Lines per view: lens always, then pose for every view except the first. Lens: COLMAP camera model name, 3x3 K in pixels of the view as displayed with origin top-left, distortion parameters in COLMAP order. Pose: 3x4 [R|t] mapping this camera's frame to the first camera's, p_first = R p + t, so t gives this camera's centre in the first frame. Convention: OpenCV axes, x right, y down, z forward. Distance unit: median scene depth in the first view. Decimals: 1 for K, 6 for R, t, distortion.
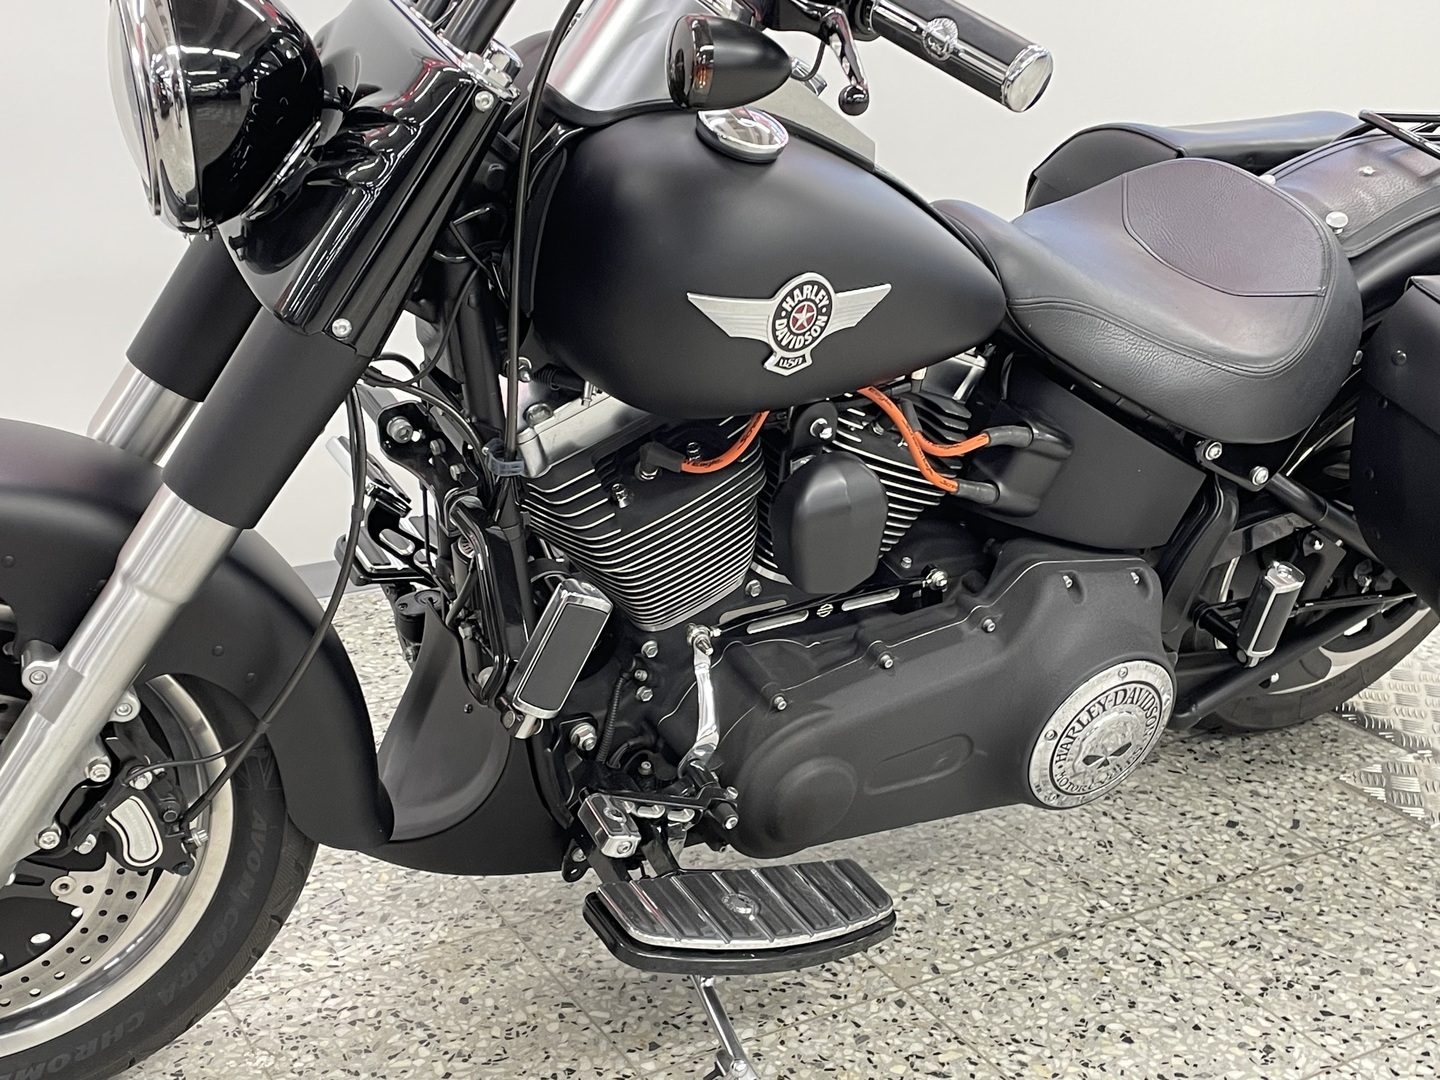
lens RADIAL K [[1894.4, 0, 728.9], [0, 1894.4, 558.8], [0, 0, 1]] dist [0.133550, -0.265734]
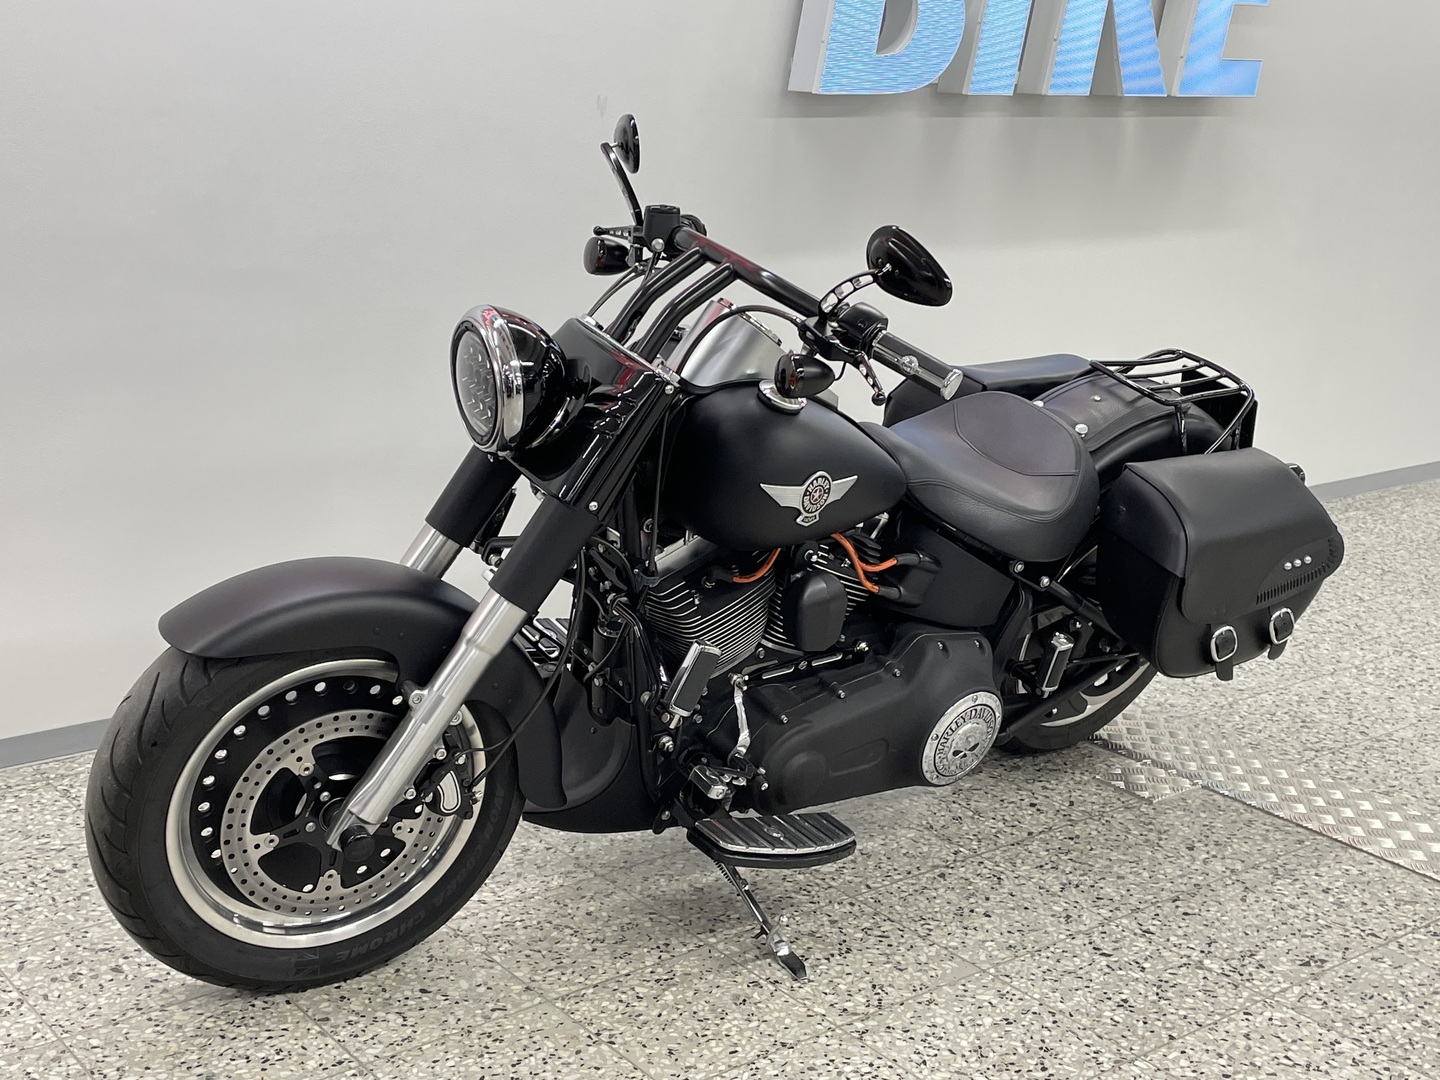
lens RADIAL K [[1894.4, 0, 728.9], [0, 1894.4, 558.8], [0, 0, 1]] dist [0.133550, -0.265734]
pose [[0.989811, -0.020432, 0.140911, -0.245170], [0.031286, 0.996674, -0.075250, 0.056794], [-0.138905, 0.078892, 0.987158, -0.643861]]
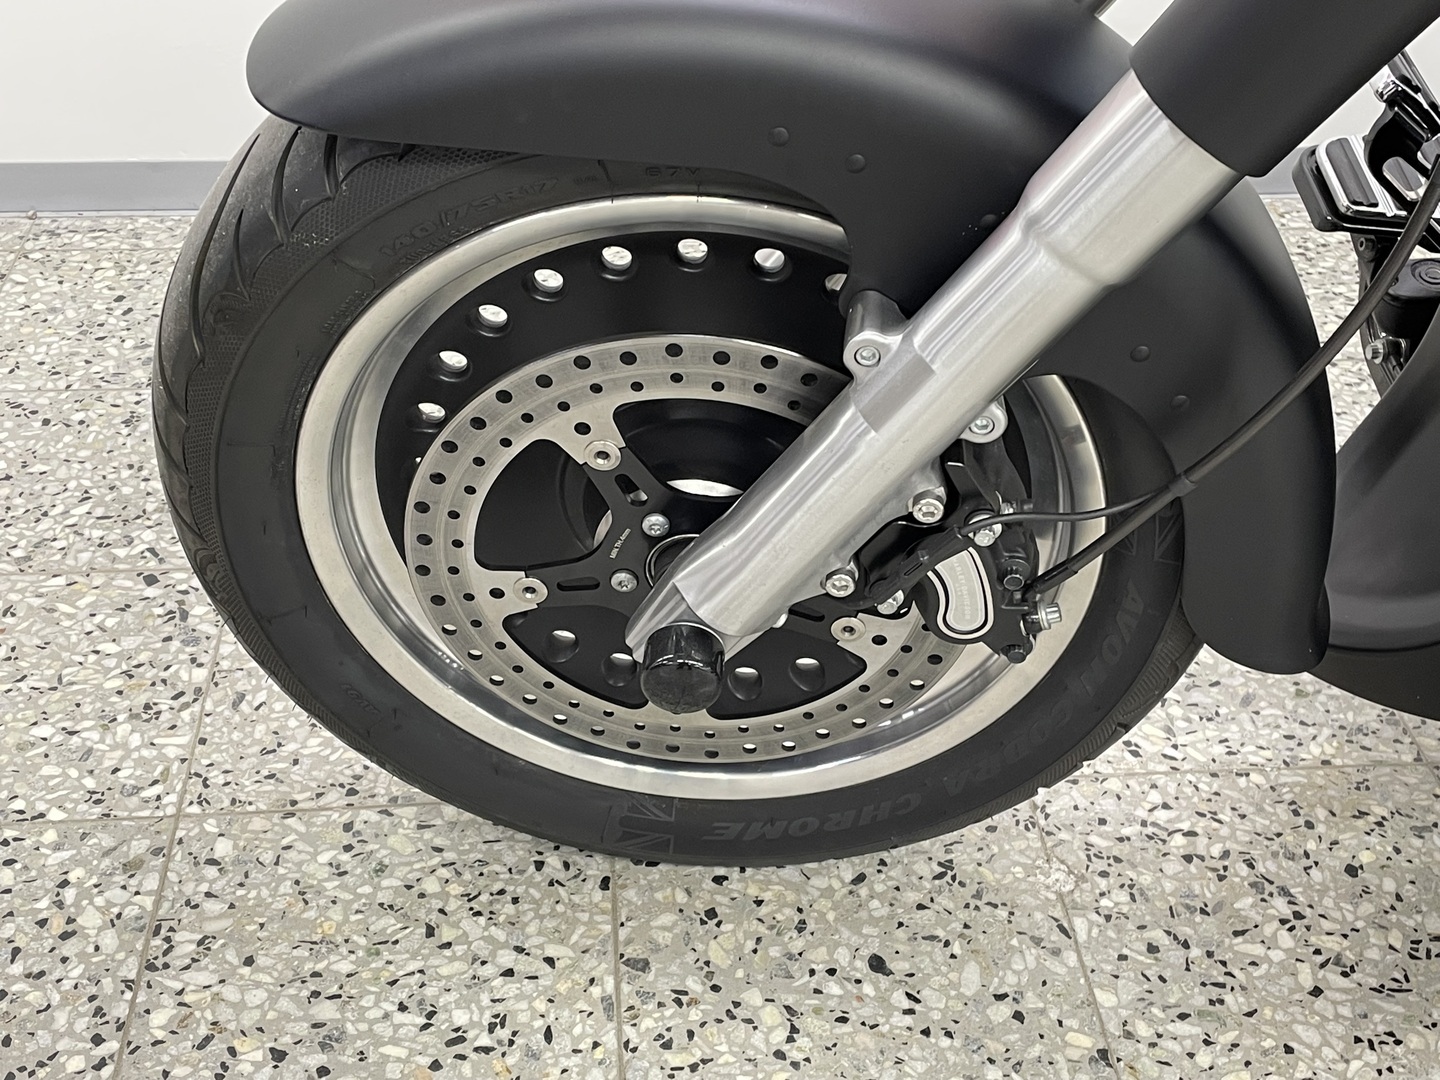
lens RADIAL K [[1894.4, 0, 728.9], [0, 1894.4, 558.8], [0, 0, 1]] dist [0.133550, -0.265734]
pose [[0.902130, 0.246581, -0.354062, -0.125348], [-0.154078, 0.950608, 0.269453, -0.028132], [0.403016, -0.188528, 0.895564, 0.313886]]
